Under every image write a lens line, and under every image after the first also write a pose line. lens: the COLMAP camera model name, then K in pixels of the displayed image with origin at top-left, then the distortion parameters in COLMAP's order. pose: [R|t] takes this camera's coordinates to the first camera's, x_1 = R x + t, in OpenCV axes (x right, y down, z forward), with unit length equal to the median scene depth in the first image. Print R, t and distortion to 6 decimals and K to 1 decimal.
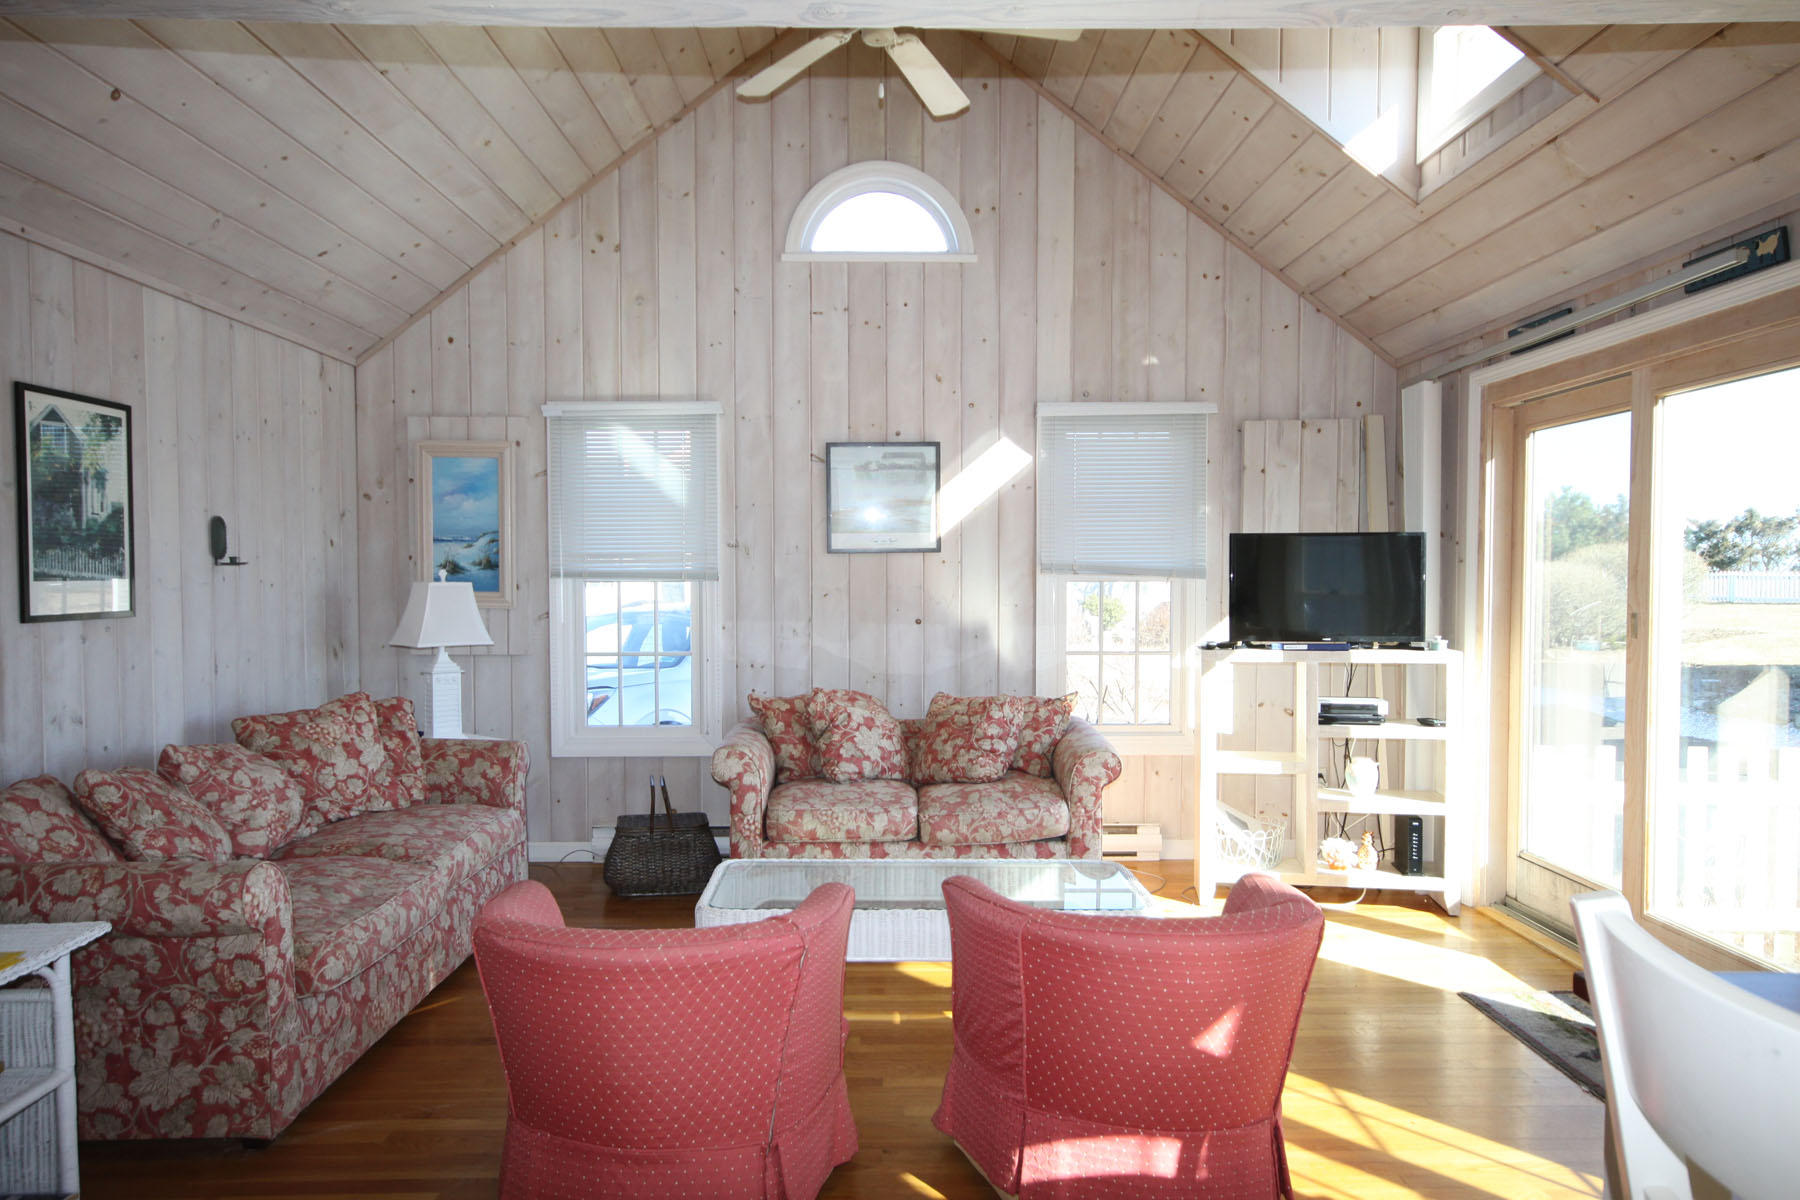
lens RADIAL K [[1167.7, 0, 900.8], [0, 1167.7, 611.0], [0, 0, 1]] dist [-0.001319, 0.002770]
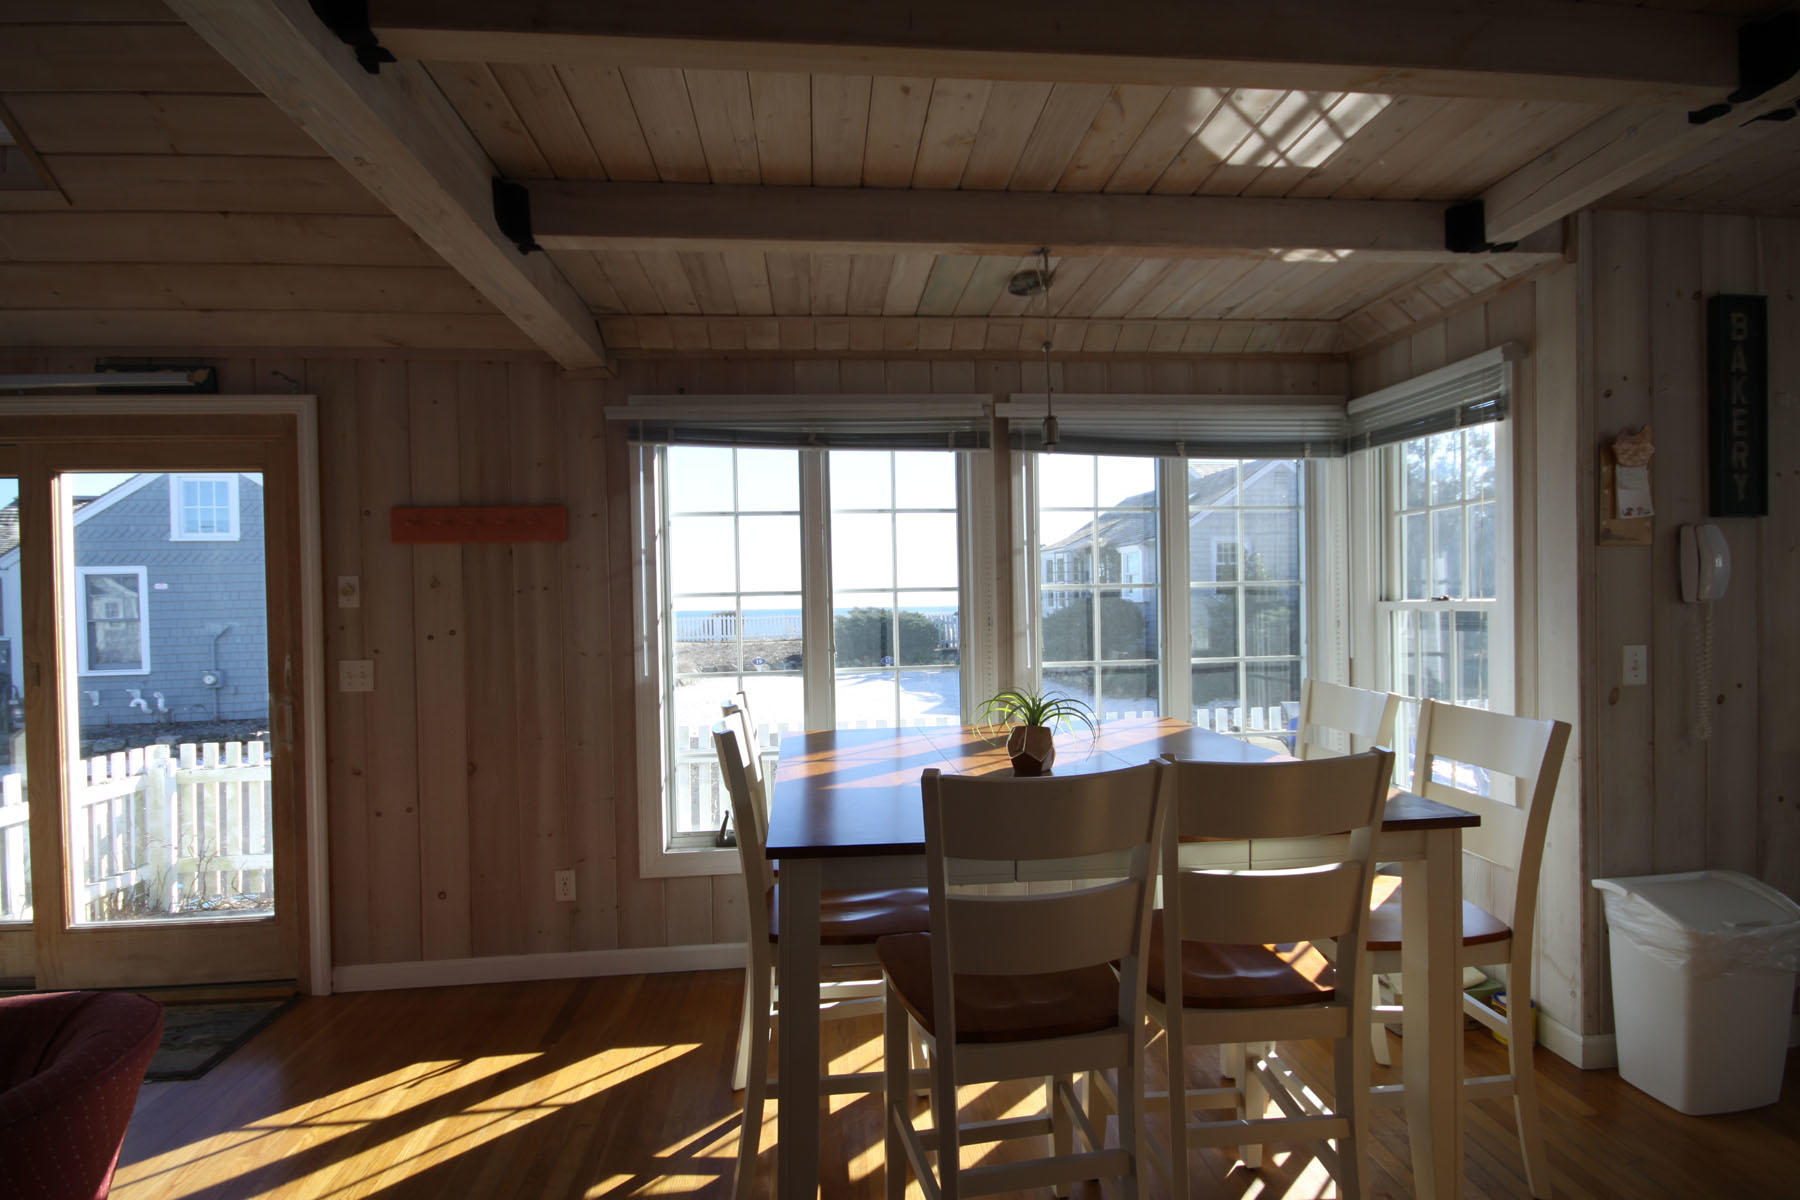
lens RADIAL K [[837.7, 0, 901.2], [0, 837.7, 604.2], [0, 0, 1]] dist [-0.003363, -0.002732]
pose [[-0.073108, 0.012267, 0.997249, -0.172798], [0.046742, 0.998868, -0.008860, -0.006519], [-0.996228, 0.045966, -0.073599, 0.196846]]
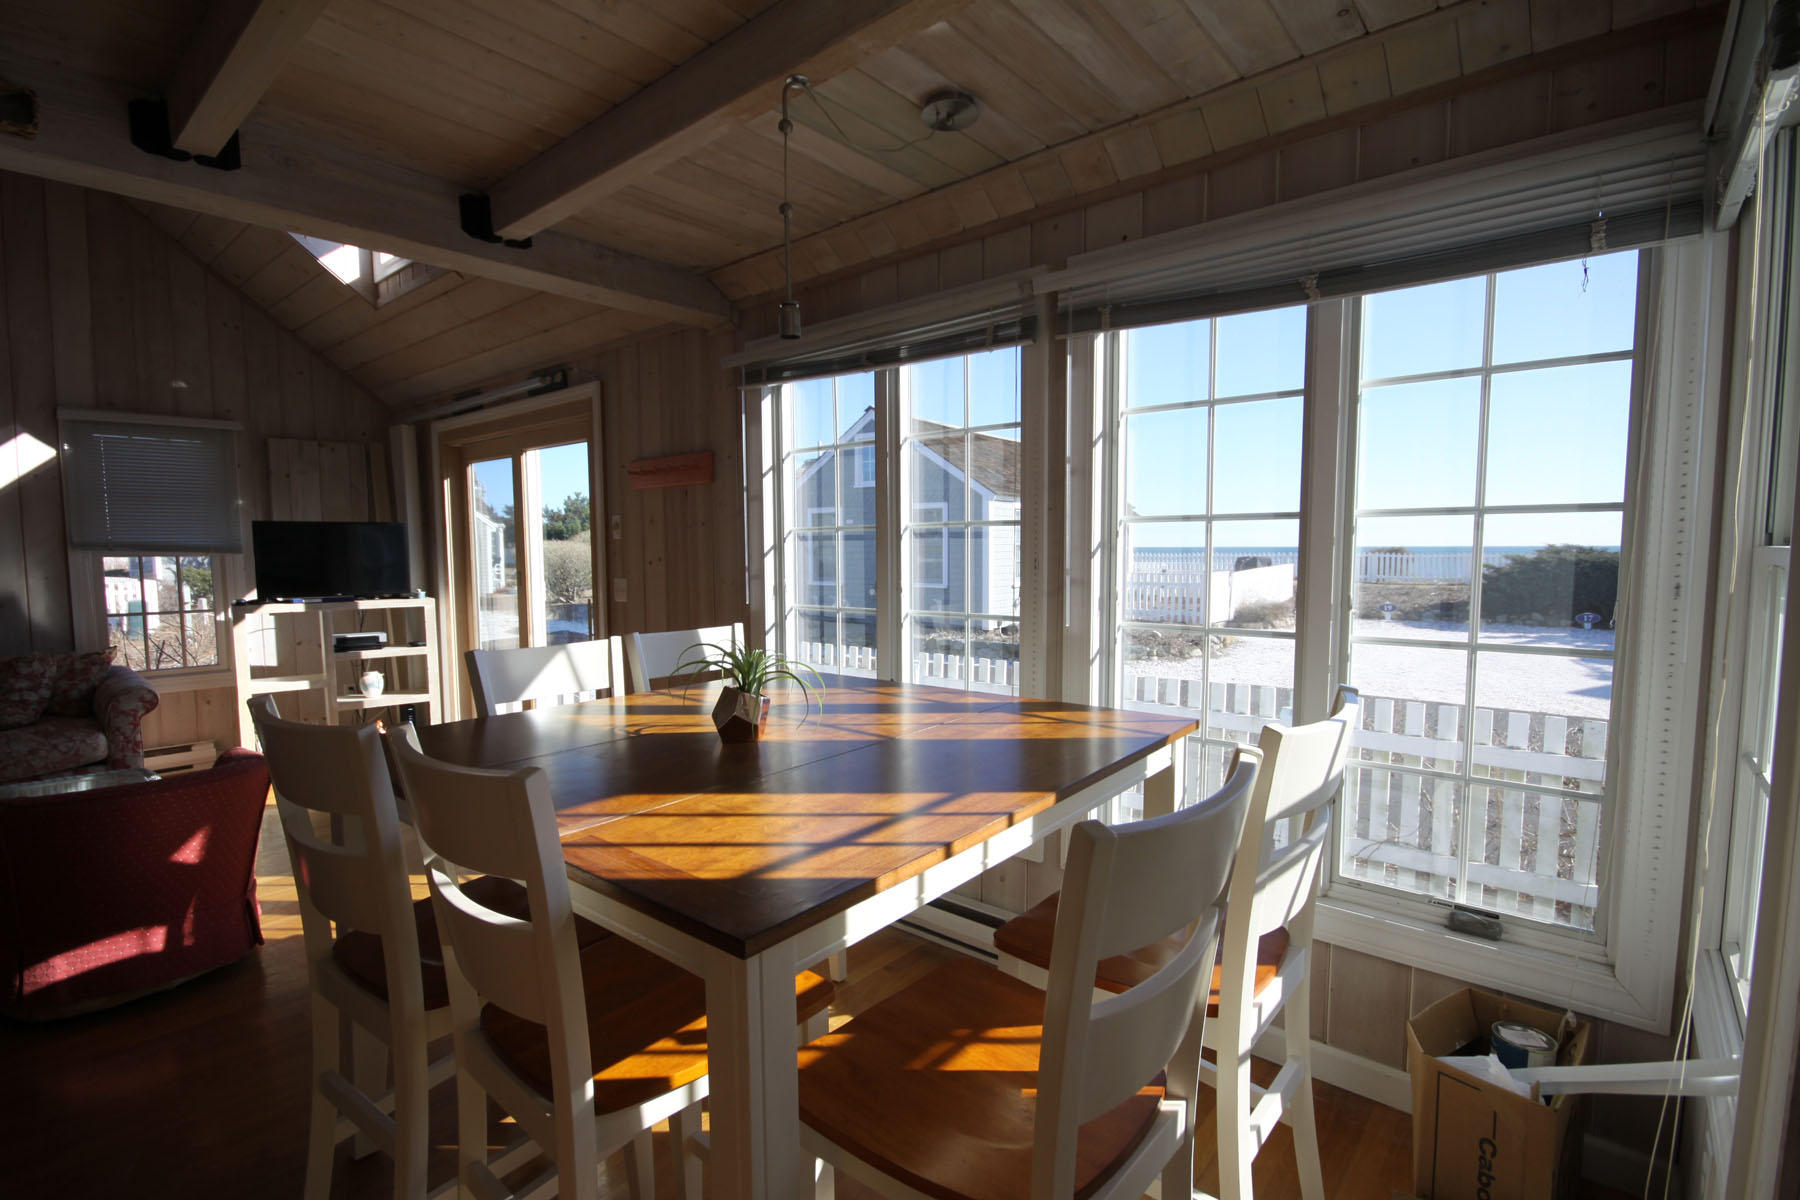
lens RADIAL K [[837.7, 0, 902.7], [0, 837.7, 613.5], [0, 0, 1]] dist [-0.003363, -0.002732]
pose [[0.661279, -0.060210, 0.747719, 0.046299], [0.025541, 0.998003, 0.057776, 0.005421], [-0.749705, -0.019109, 0.661497, -0.230807]]
